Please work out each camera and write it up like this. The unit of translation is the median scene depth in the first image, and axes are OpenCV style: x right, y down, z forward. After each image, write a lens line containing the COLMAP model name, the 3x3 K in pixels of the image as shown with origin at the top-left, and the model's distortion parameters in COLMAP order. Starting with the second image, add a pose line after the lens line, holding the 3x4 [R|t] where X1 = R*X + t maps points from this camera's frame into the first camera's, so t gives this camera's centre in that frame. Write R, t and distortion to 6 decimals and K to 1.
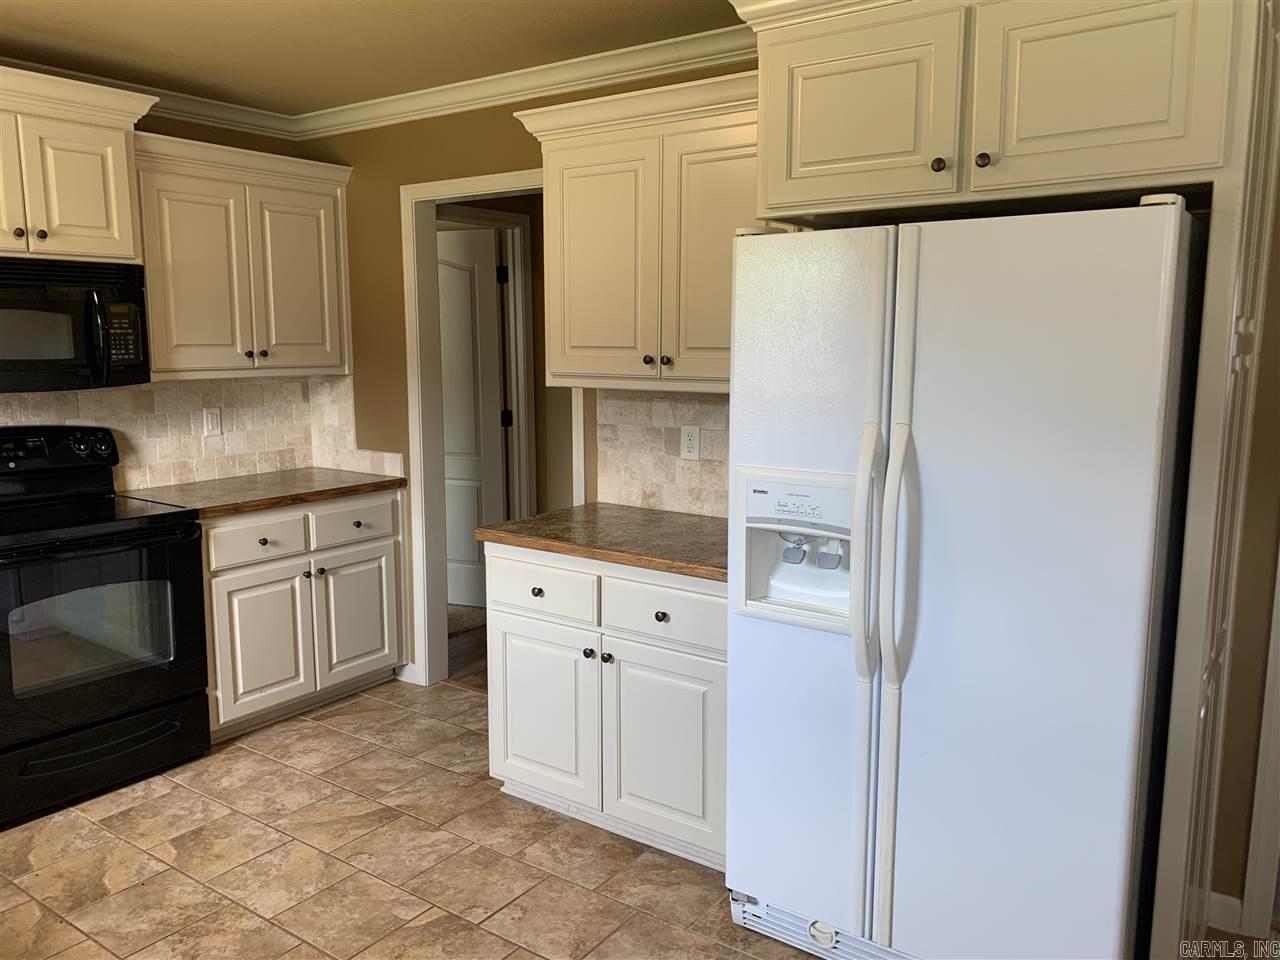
lens RADIAL K [[980.7, 0, 616.5], [0, 980.7, 475.2], [0, 0, 1]] dist [0.001344, -0.000422]
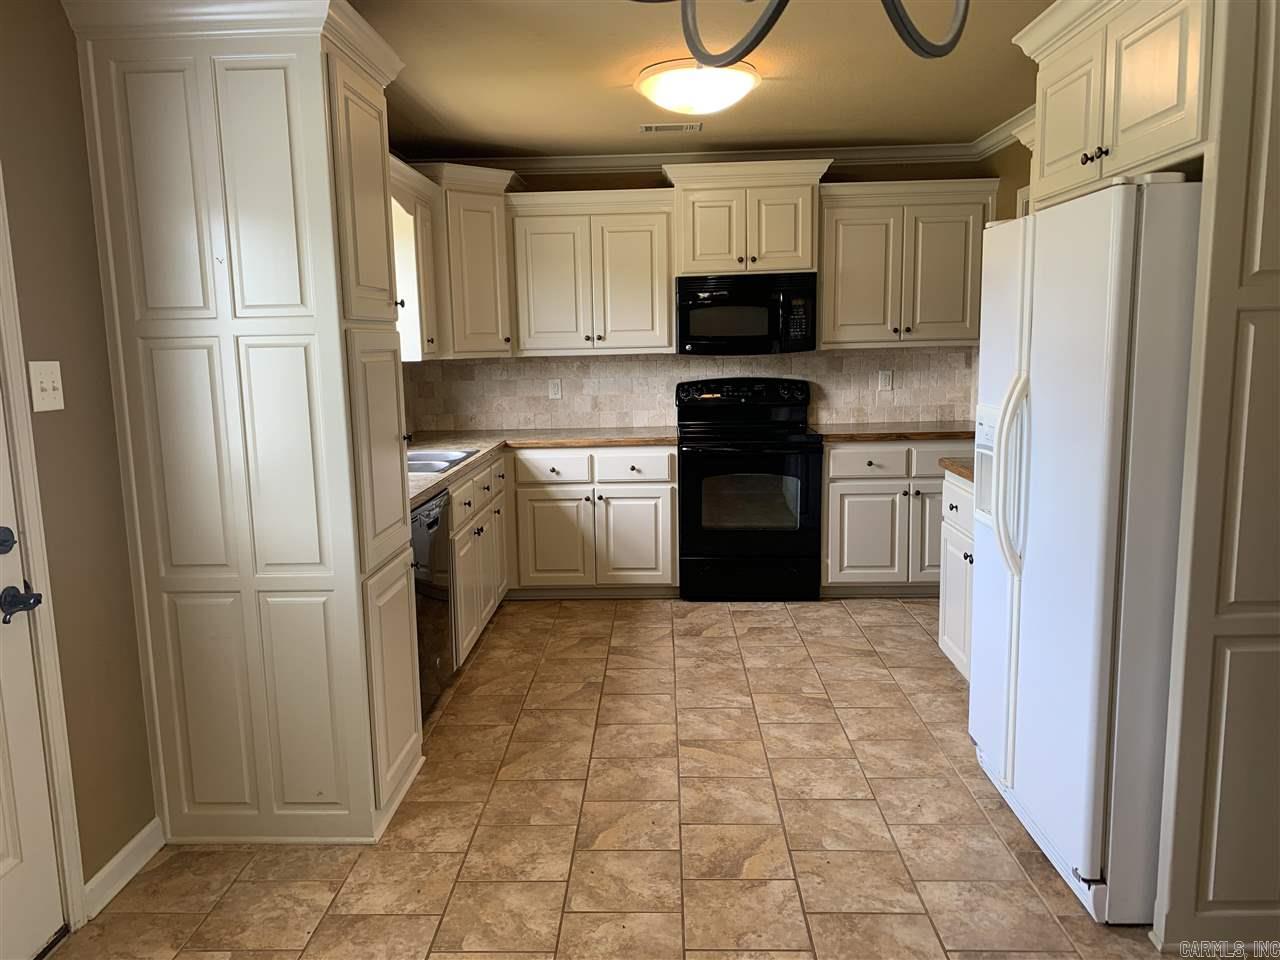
lens RADIAL K [[979.4, 0, 621.7], [0, 979.4, 487.9], [0, 0, 1]] dist [0.039567, -0.036922]
pose [[0.550142, 0.114872, -0.827132, 0.652836], [-0.092859, 0.992766, 0.076112, 0.029890], [0.829892, 0.034935, 0.556830, -0.088210]]
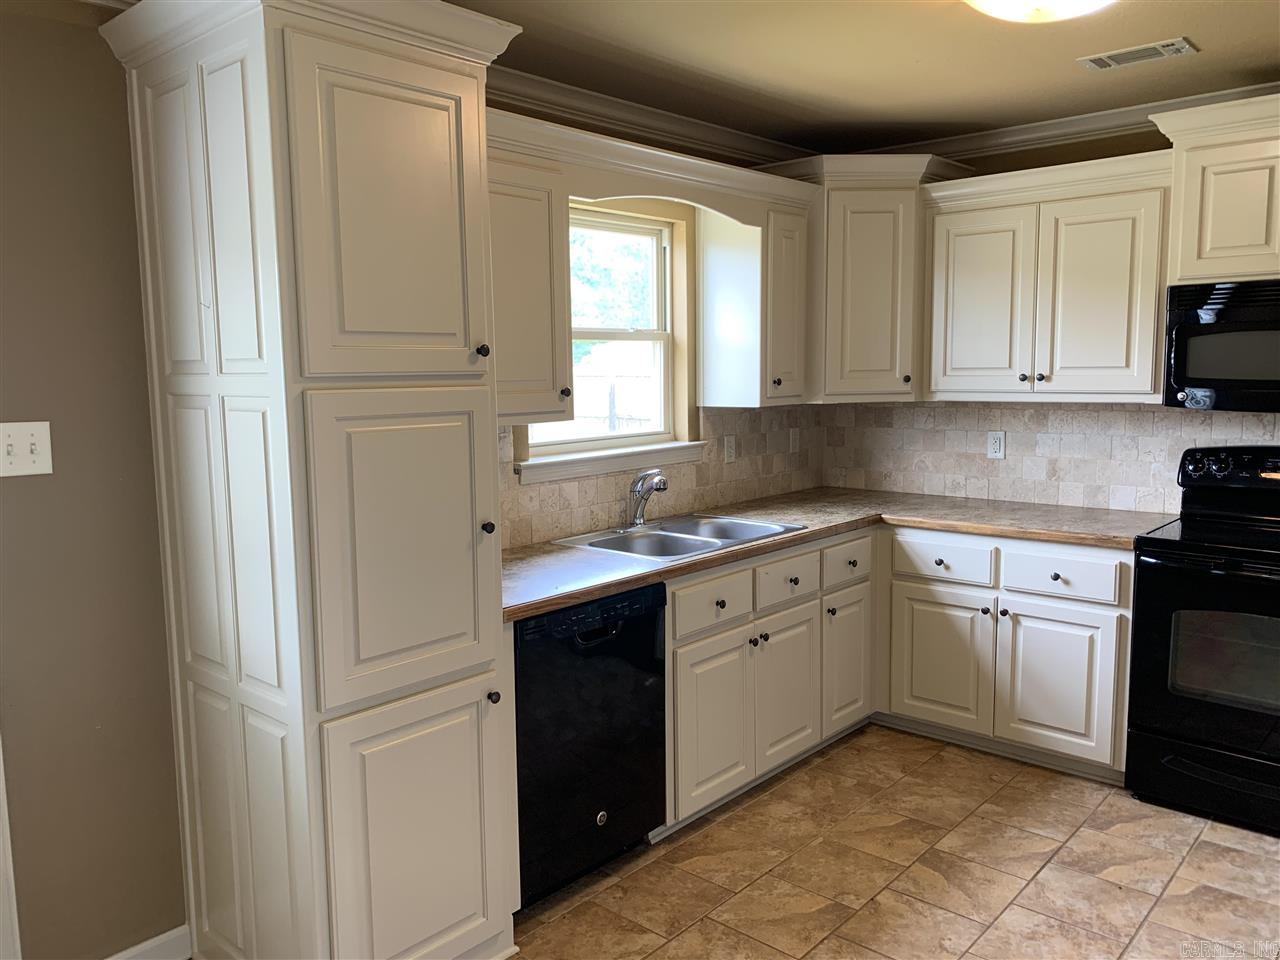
lens RADIAL K [[988.5, 0, 608.3], [0, 988.5, 460.1], [0, 0, 1]] dist [0.006085, -0.010691]
pose [[-0.124573, 0.101635, -0.986991, 0.449583], [-0.116638, 0.986343, 0.116290, -0.068505], [0.985331, 0.129607, -0.111017, 0.414008]]
